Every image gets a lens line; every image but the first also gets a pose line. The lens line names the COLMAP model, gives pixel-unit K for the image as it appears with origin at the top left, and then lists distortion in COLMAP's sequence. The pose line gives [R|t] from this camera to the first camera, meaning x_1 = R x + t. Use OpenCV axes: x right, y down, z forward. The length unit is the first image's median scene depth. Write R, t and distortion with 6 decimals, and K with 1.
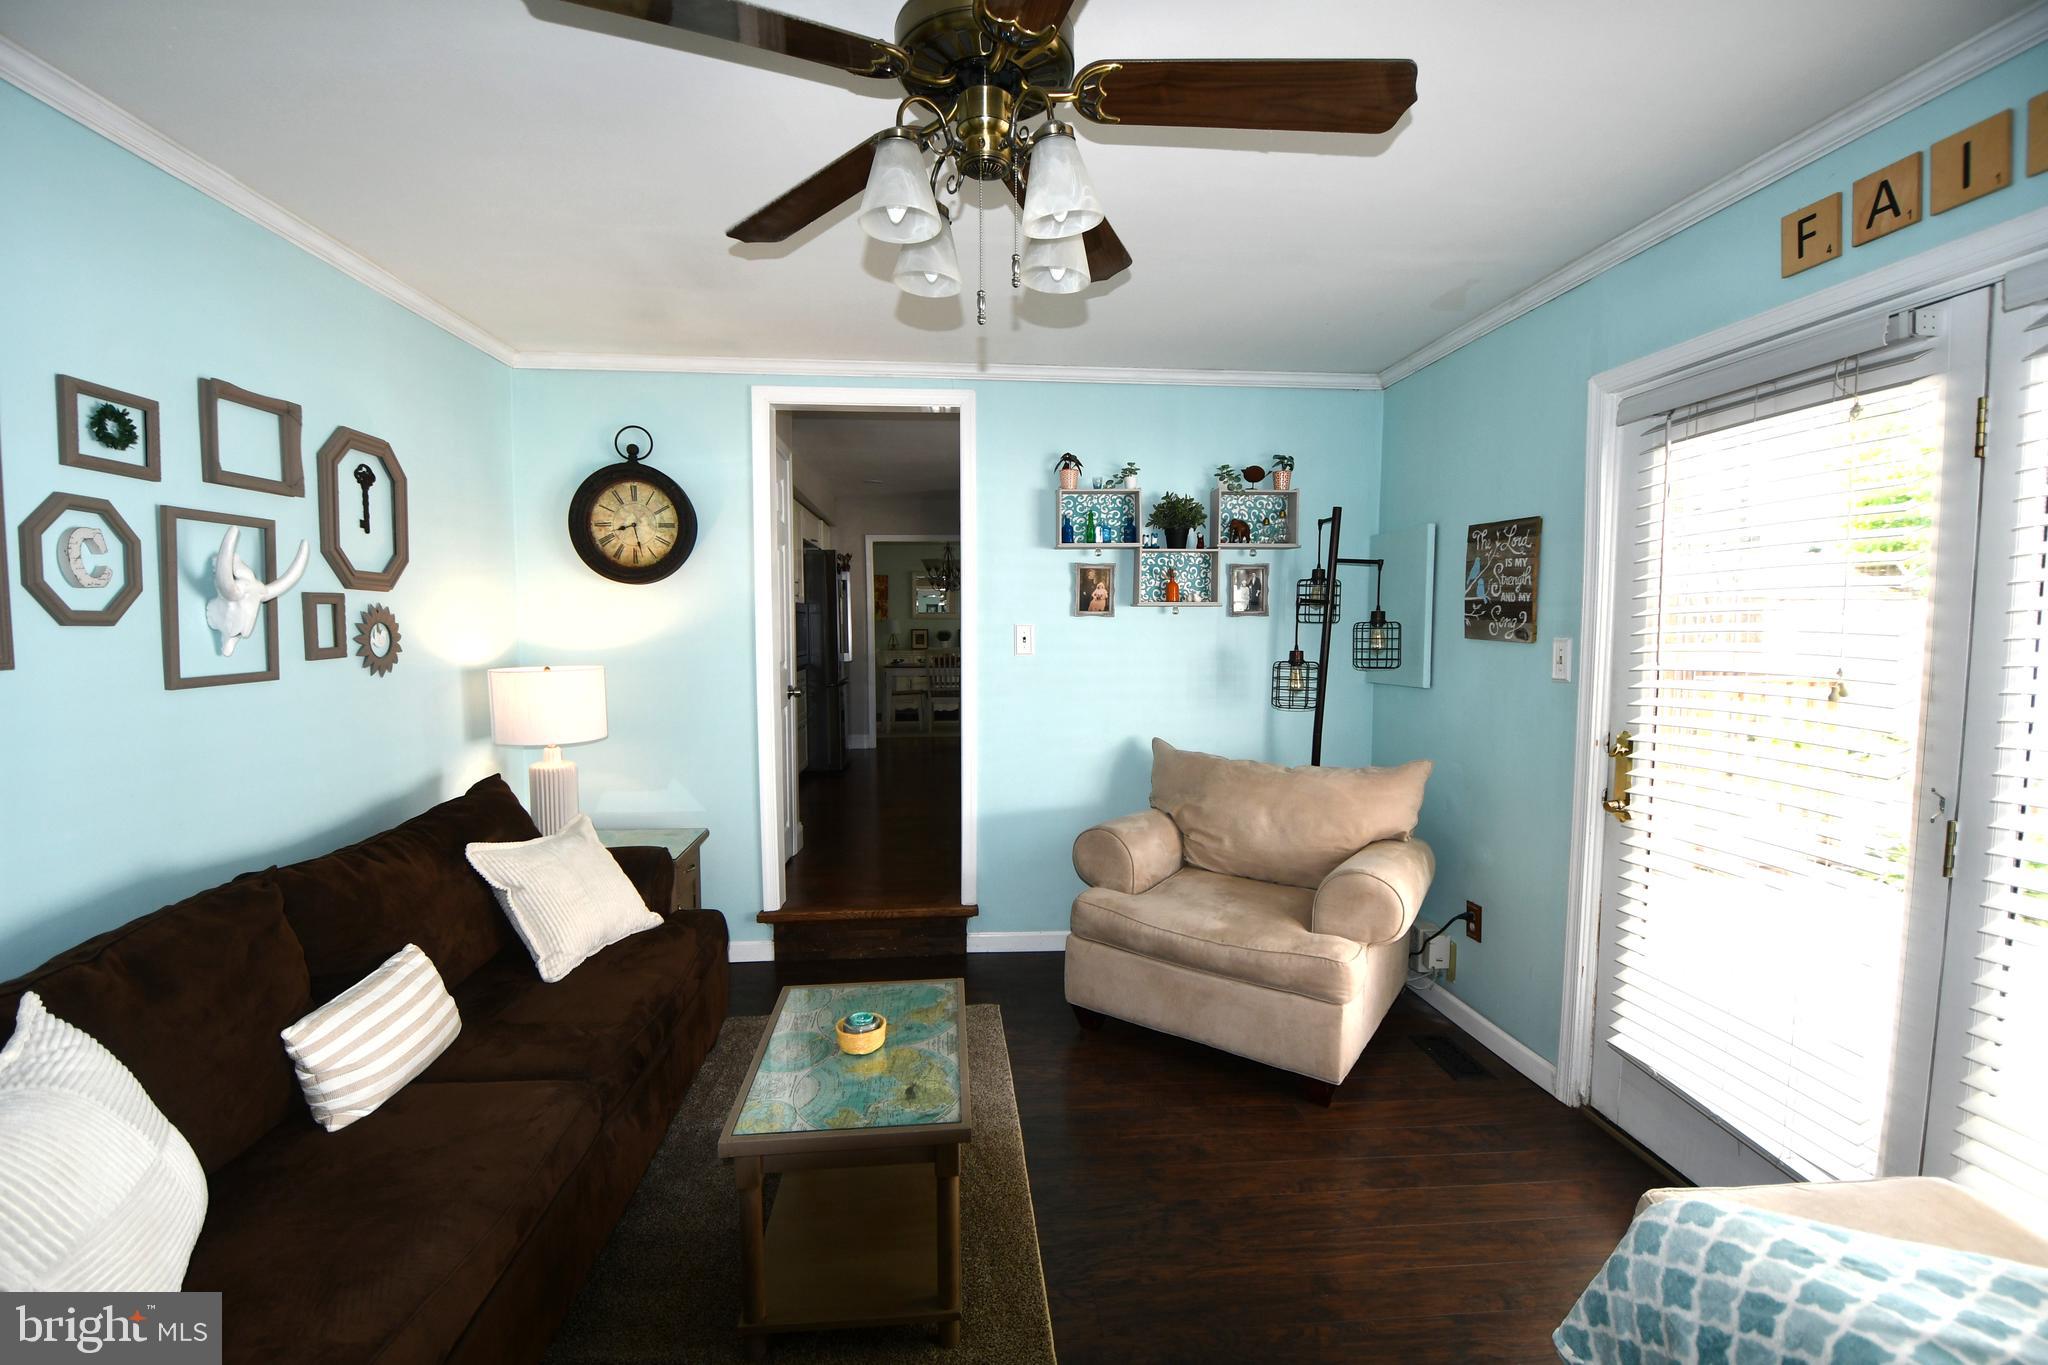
lens RADIAL K [[893.2, 0, 1023.4], [0, 893.2, 678.6], [0, 0, 1]] dist [-0.002896, -0.011149]
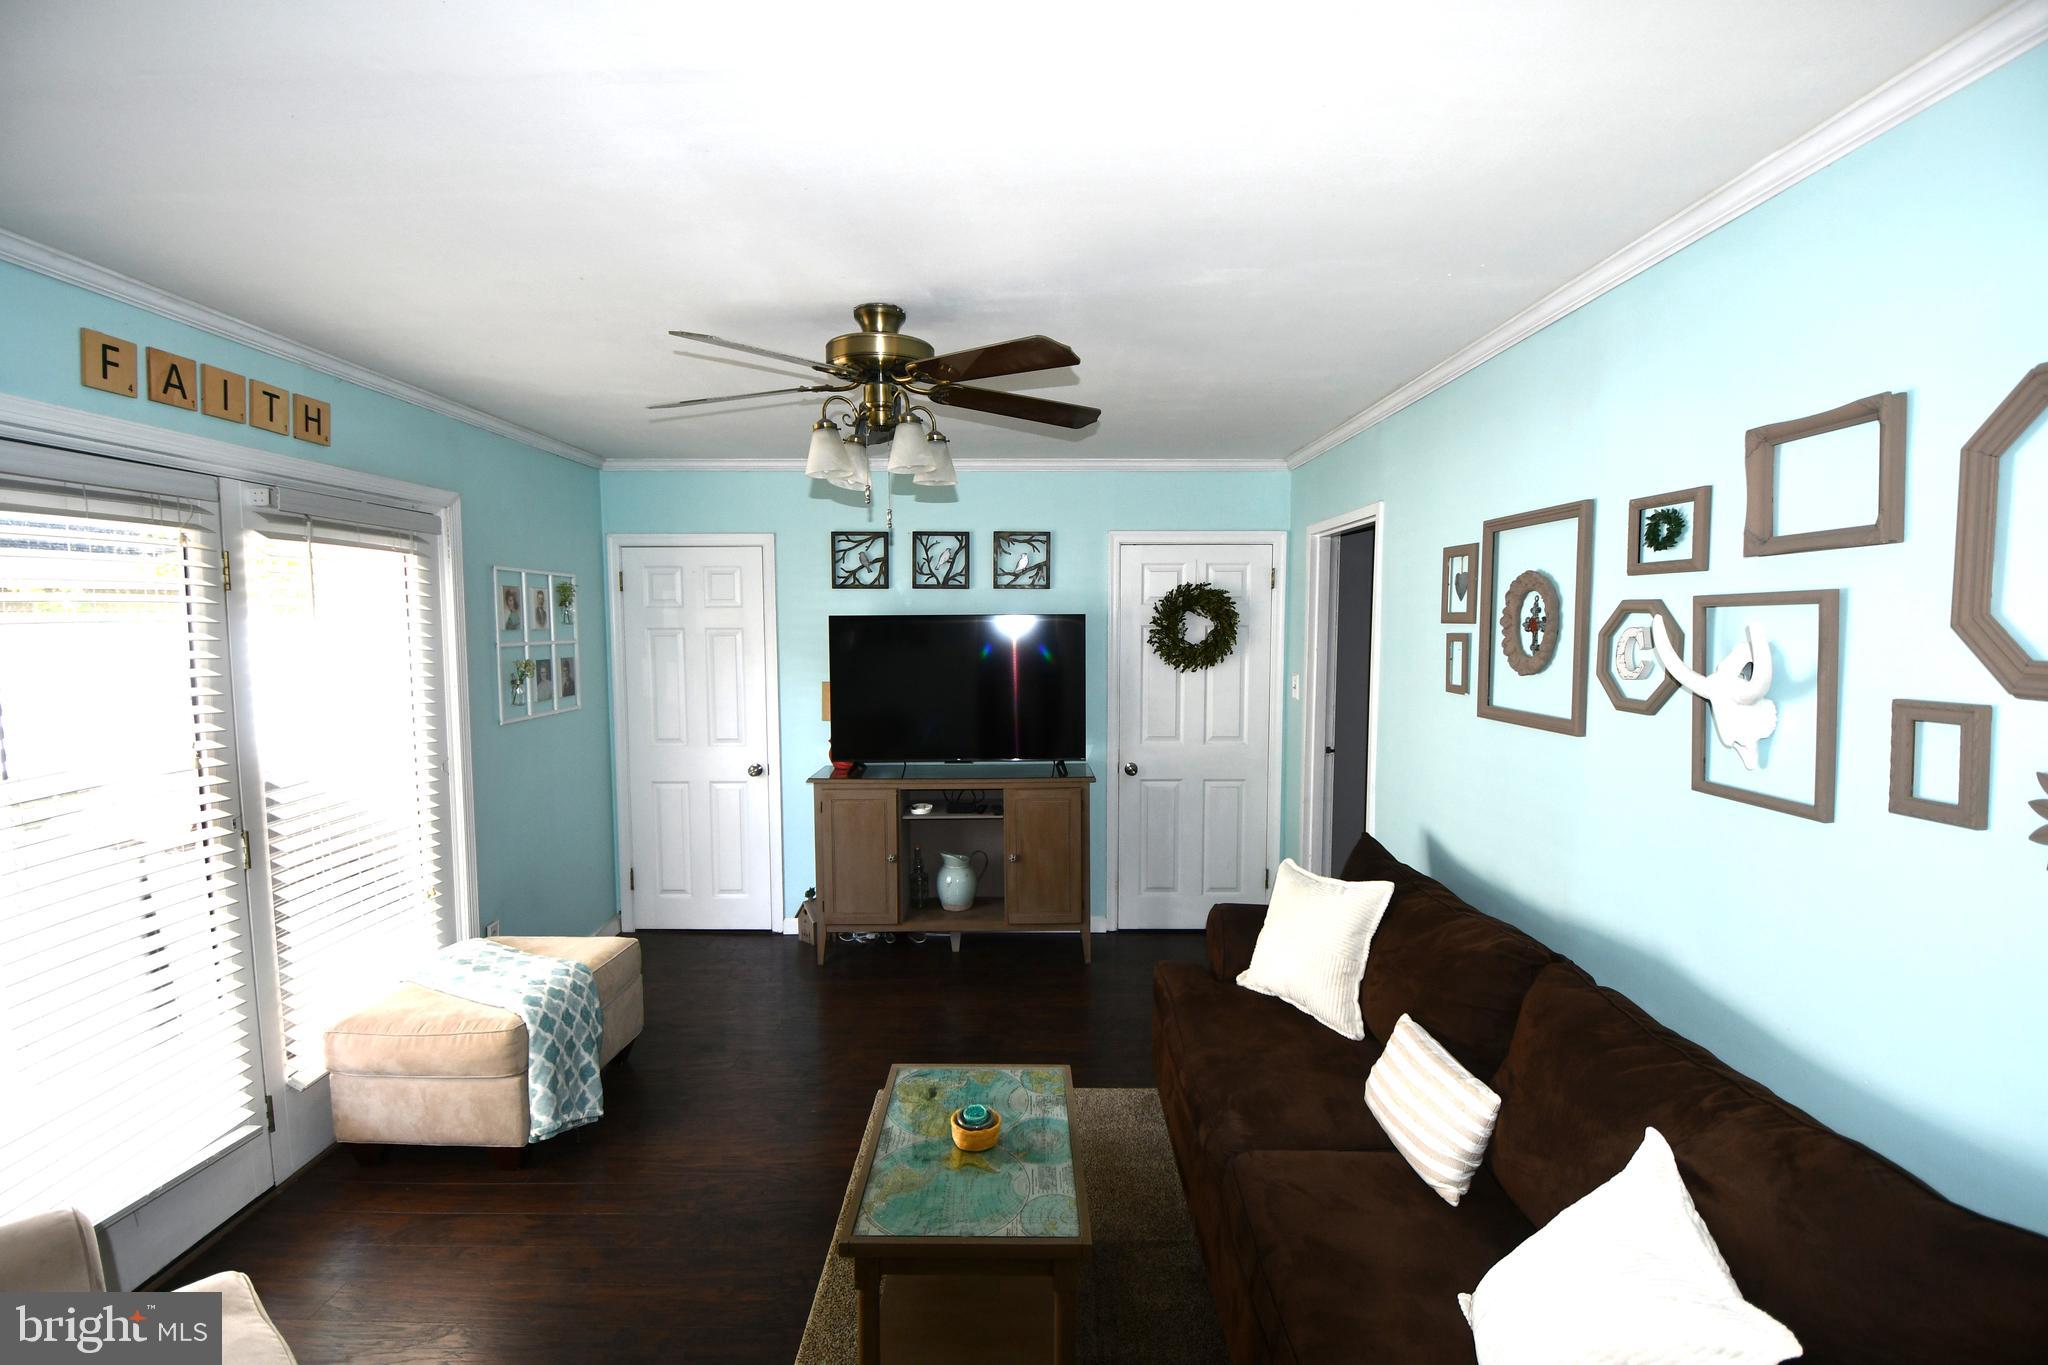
lens RADIAL K [[893.2, 0, 1021.5], [0, 893.2, 685.8], [0, 0, 1]] dist [-0.002896, -0.011149]
pose [[-0.994984, -0.000892, 0.100032, -0.349739], [0.012445, 0.991088, 0.132624, -0.235270], [-0.099258, 0.133204, -0.986106, 2.016839]]
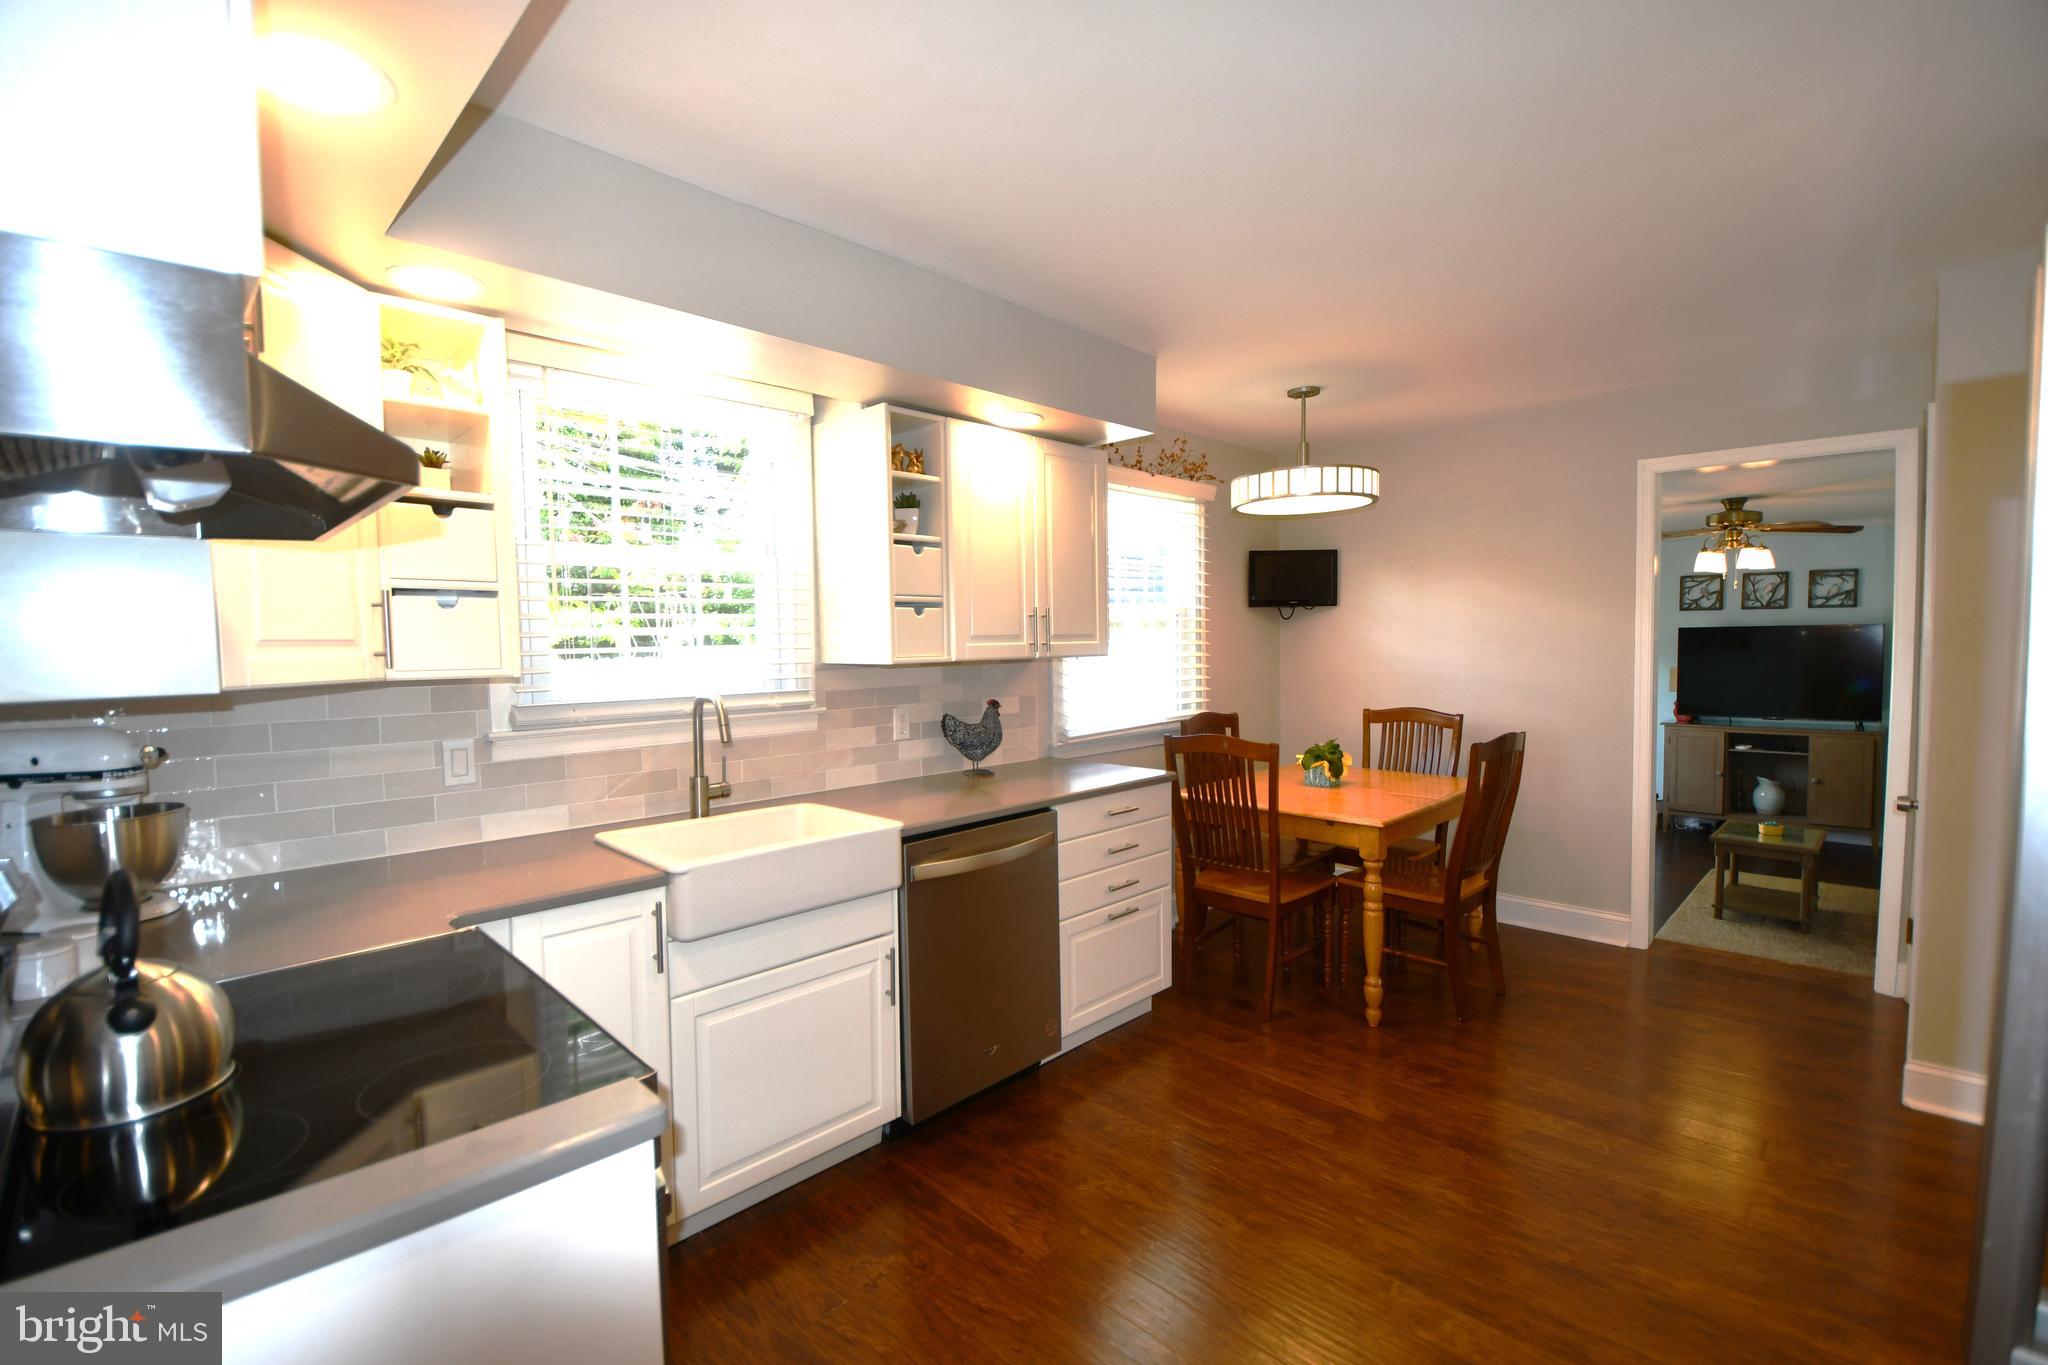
lens RADIAL K [[893.2, 0, 1023.4], [0, 893.2, 694.1], [0, 0, 1]] dist [-0.002896, -0.011149]
pose [[-0.629494, -0.031753, 0.776356, -0.574302], [0.062146, 0.993906, 0.091040, -0.290694], [-0.774516, 0.105557, -0.623685, 3.119638]]
